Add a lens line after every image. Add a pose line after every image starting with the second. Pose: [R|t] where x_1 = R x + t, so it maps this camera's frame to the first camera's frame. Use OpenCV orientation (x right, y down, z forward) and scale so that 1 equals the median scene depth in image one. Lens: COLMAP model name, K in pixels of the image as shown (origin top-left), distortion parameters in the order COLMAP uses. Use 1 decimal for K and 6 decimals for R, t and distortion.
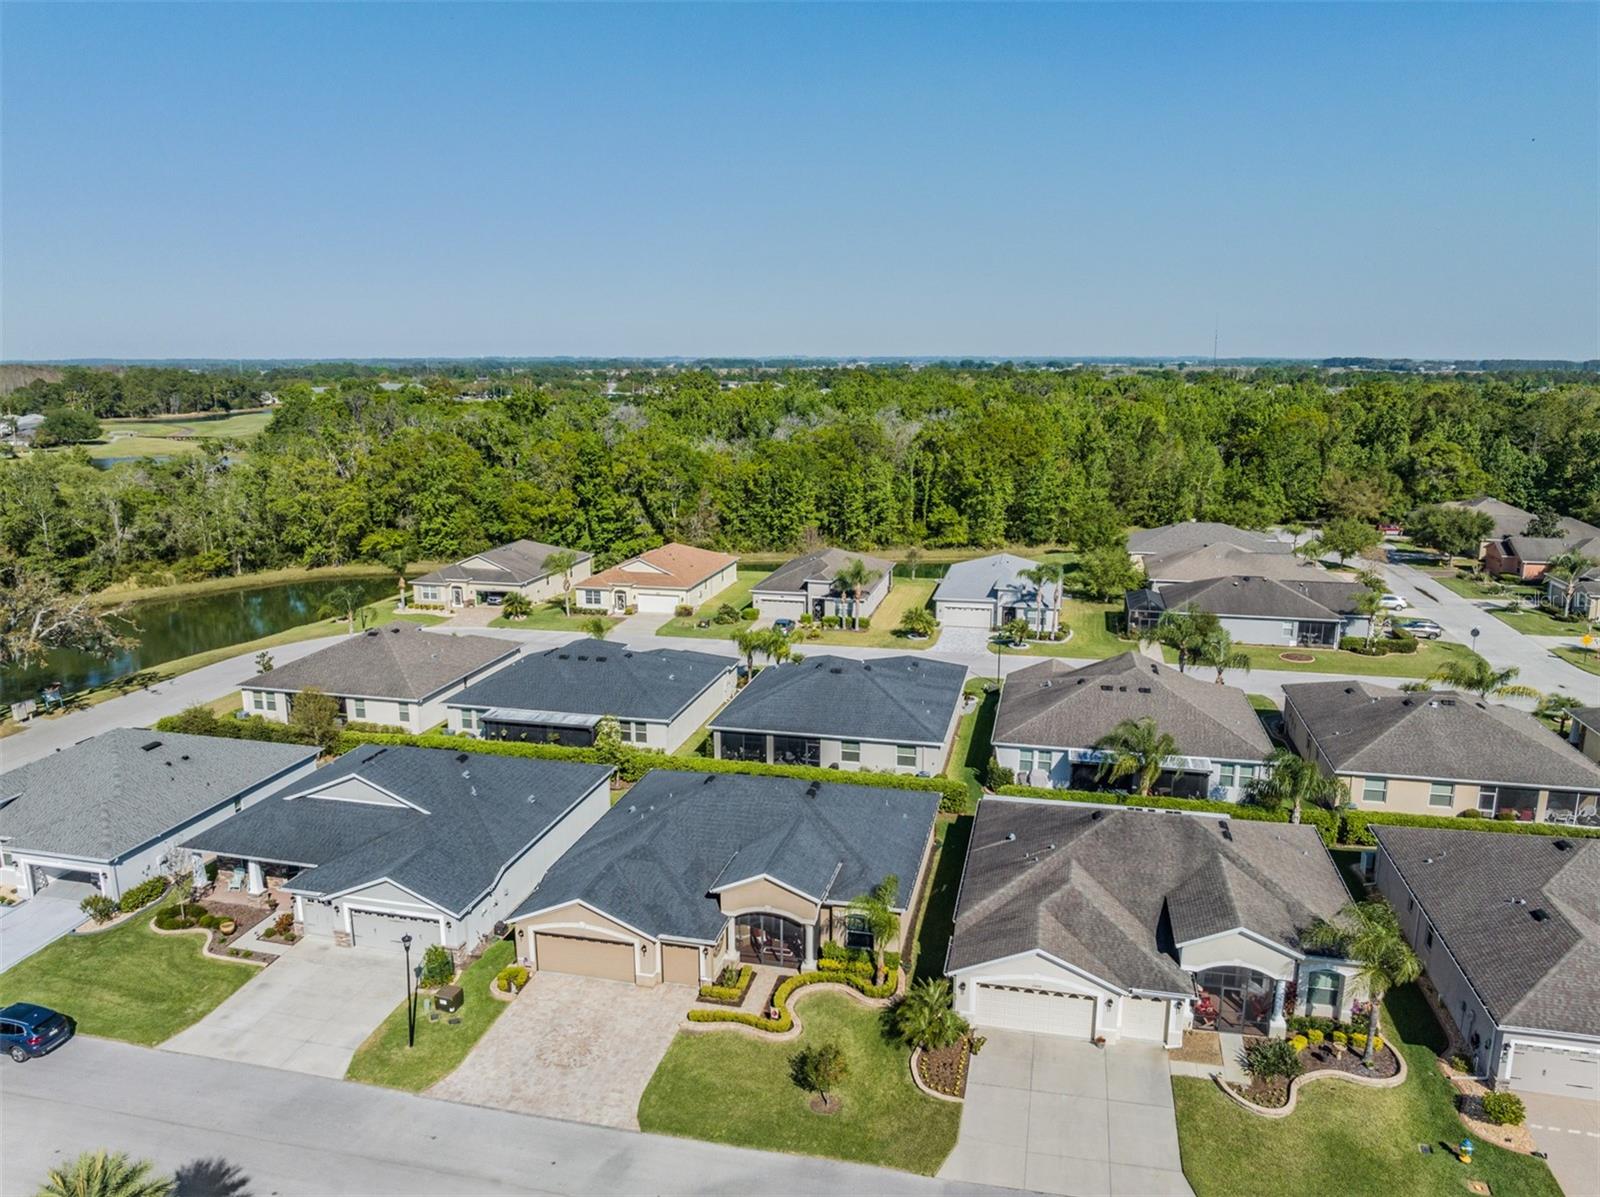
lens RADIAL K [[1124.5, 0, 800.0], [0, 1124.5, 598.5], [0, 0, 1]] dist [-0.040444, 0.003647]
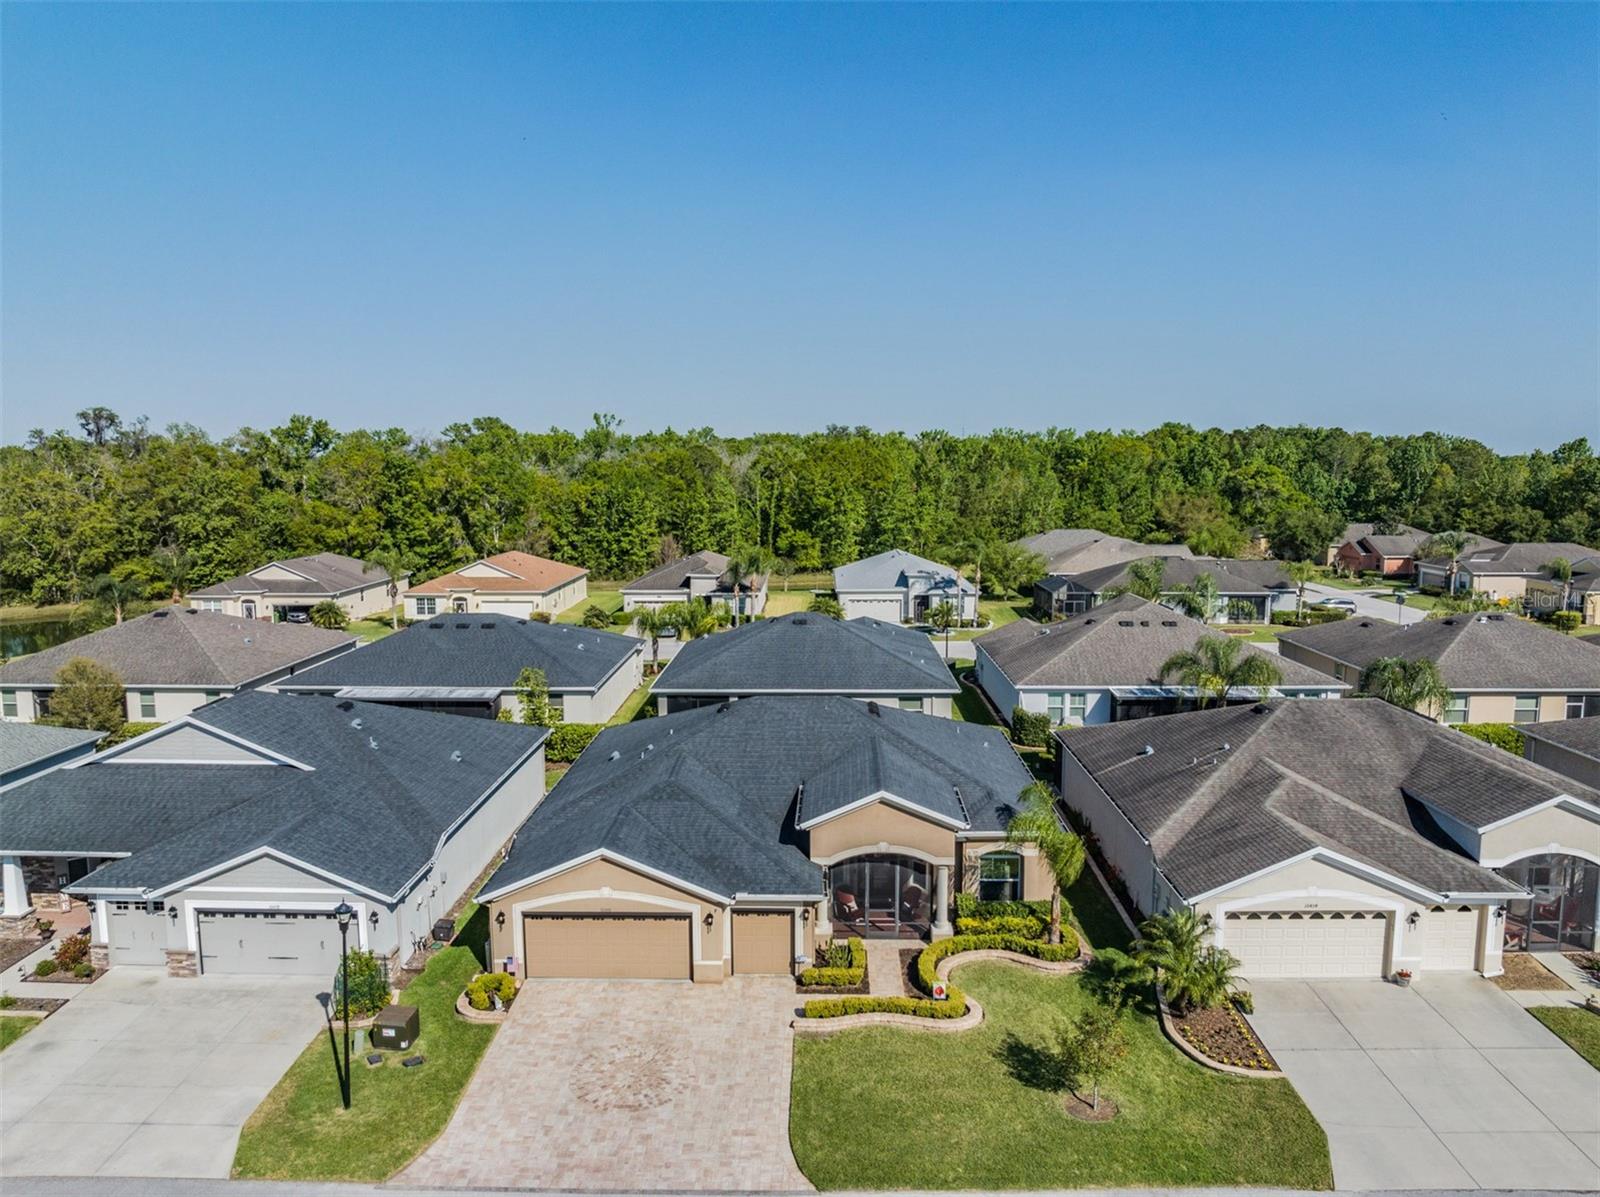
lens RADIAL K [[1124.5, 0, 800.0], [0, 1124.5, 598.5], [0, 0, 1]] dist [-0.040444, 0.003647]
pose [[0.977788, -0.024645, 0.208142, -0.127690], [0.042906, 0.995569, -0.083677, 0.109224], [-0.205158, 0.090749, 0.974513, 0.204812]]
